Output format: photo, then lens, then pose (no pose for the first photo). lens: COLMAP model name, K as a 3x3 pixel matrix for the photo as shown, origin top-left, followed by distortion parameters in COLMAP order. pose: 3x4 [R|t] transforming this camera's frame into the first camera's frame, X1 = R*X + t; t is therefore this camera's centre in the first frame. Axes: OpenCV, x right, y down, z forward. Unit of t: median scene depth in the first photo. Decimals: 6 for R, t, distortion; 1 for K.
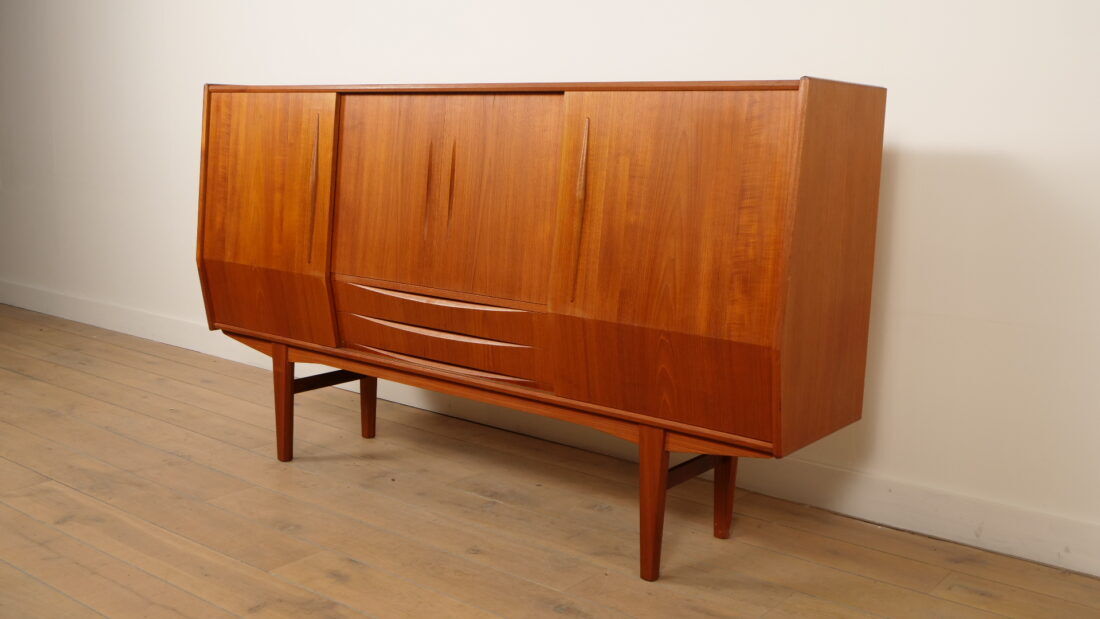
lens RADIAL K [[1059.7, 0, 550.0], [0, 1059.7, 309.5], [0, 0, 1]] dist [-0.014088, 0.002820]
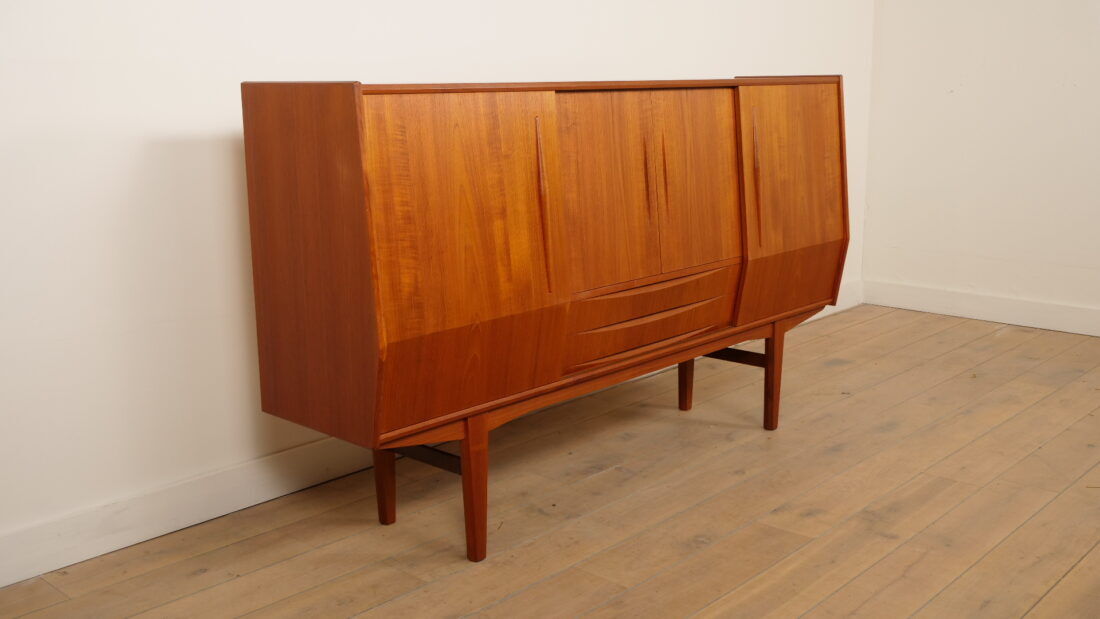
lens RADIAL K [[1114.2, 0, 550.0], [0, 1114.2, 309.5], [0, 0, 1]] dist [-0.022155, -0.010324]
pose [[0.079505, -0.229329, 0.970097, -1.287186], [0.179157, 0.960618, 0.212405, -0.258401], [-0.980603, 0.156912, 0.117459, 1.050292]]
